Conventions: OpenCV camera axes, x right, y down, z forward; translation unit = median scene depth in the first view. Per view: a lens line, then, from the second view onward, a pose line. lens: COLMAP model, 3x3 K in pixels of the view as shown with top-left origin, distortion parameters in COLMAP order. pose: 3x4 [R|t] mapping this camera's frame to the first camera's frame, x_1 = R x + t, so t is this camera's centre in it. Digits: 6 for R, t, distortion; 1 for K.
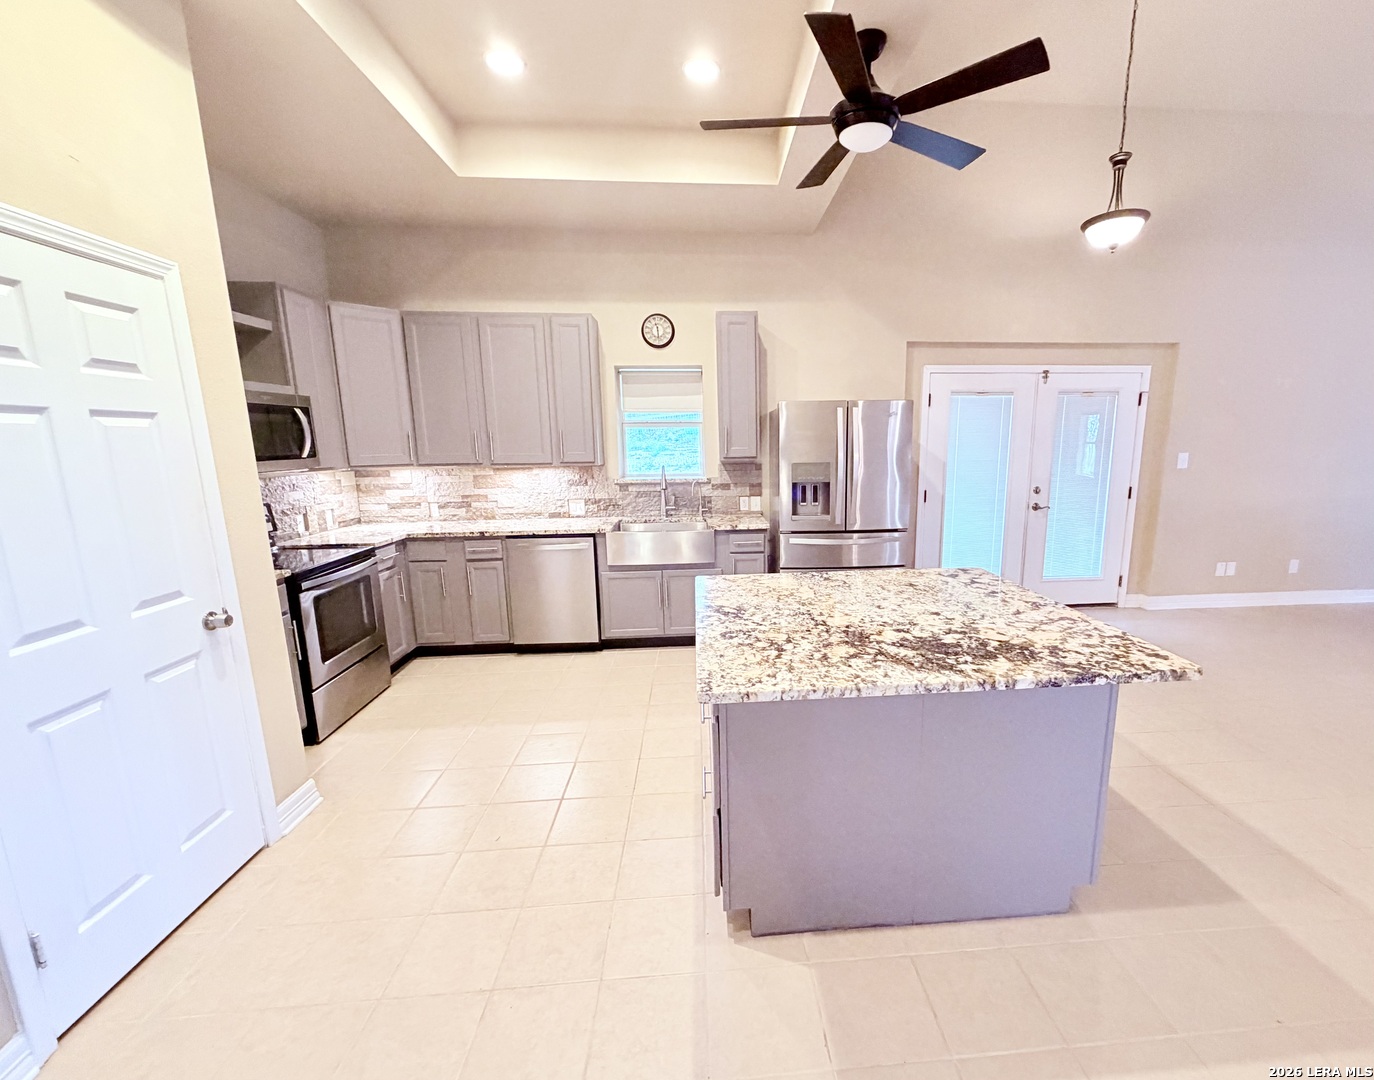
lens RADIAL K [[595.9, 0, 748.4], [0, 595.9, 548.0], [0, 0, 1]] dist [-0.000830, -0.000023]
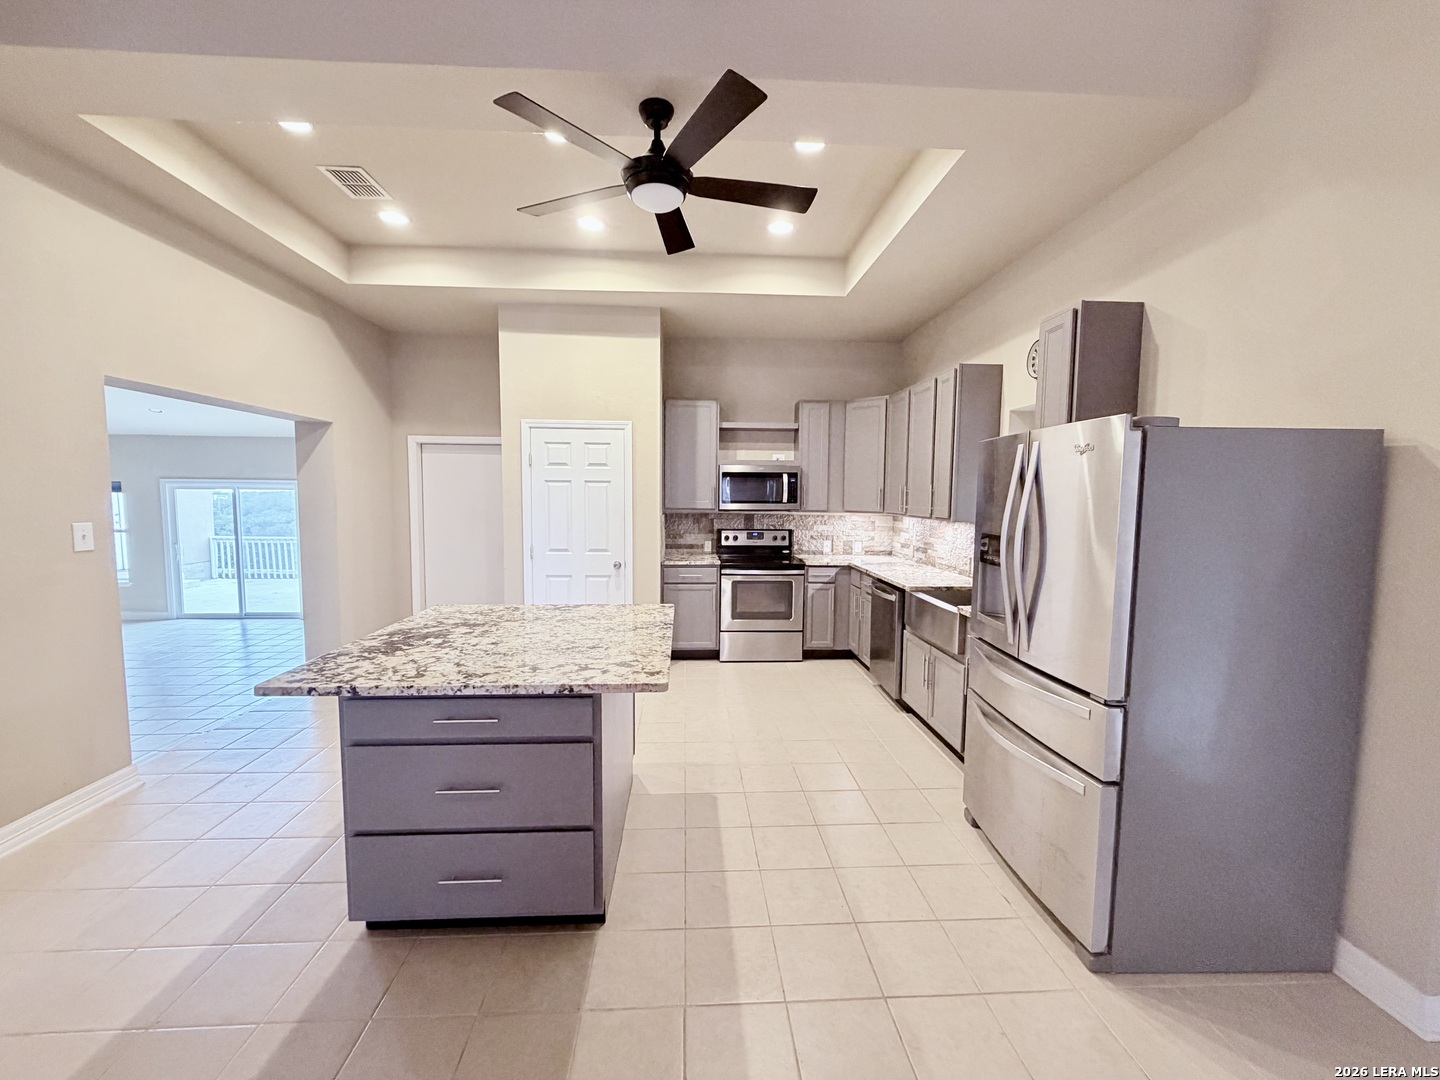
lens RADIAL K [[572.7, 0, 718.8], [0, 572.7, 539.5], [0, 0, 1]] dist [-0.000960, -0.000018]
pose [[-0.028552, 0.088892, -0.995632, 1.426367], [-0.188970, 0.977598, 0.092701, -0.278173], [0.981568, 0.190791, -0.011115, 1.444853]]
